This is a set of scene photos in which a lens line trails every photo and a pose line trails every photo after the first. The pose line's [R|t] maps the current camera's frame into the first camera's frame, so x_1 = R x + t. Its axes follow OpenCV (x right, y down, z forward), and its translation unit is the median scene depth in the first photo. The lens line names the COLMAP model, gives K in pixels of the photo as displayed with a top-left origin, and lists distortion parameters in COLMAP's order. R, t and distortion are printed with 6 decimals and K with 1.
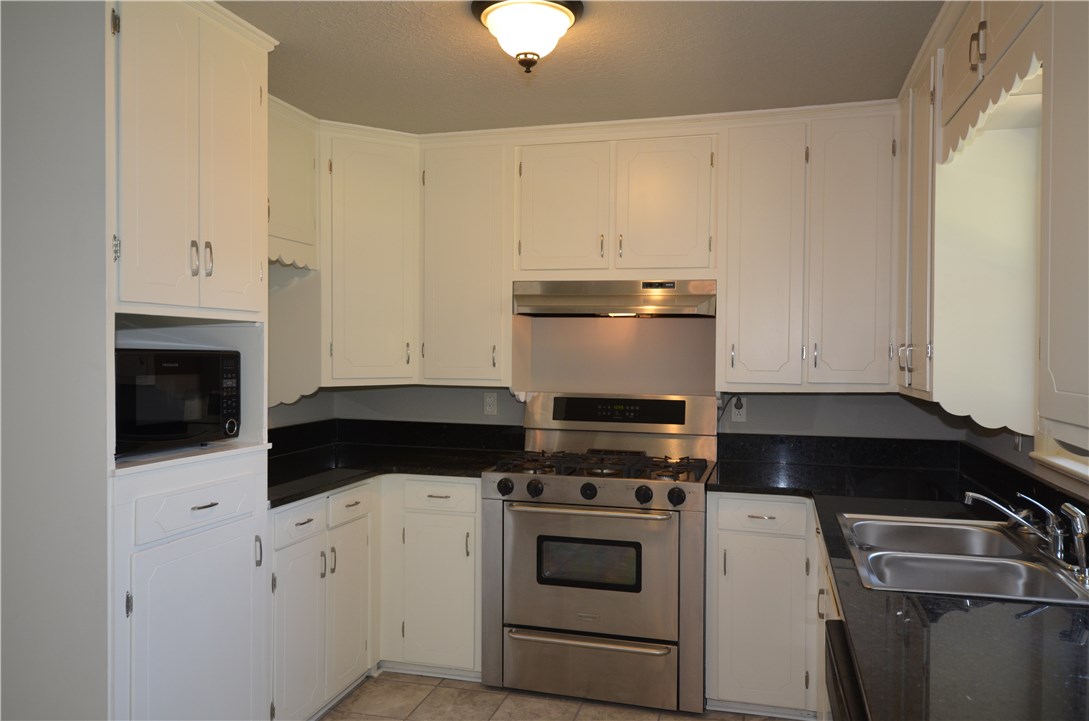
lens RADIAL K [[816.0, 0, 543.2], [0, 816.0, 357.1], [0, 0, 1]] dist [0.030393, 0.003283]
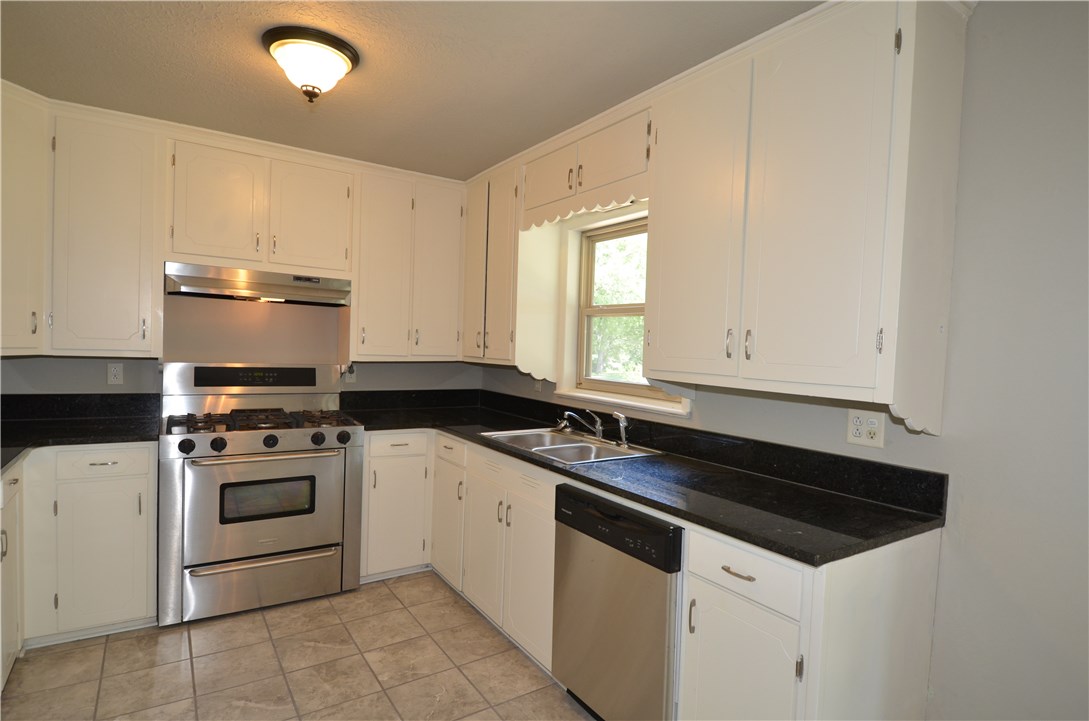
lens RADIAL K [[582.5, 0, 547.9], [0, 582.5, 358.0], [0, 0, 1]] dist [-0.004743, -0.007110]
pose [[0.644951, 0.000065, 0.764224, -0.339624], [-0.025653, 0.999438, 0.021565, 0.007503], [-0.763794, -0.033513, 0.644590, 0.110652]]
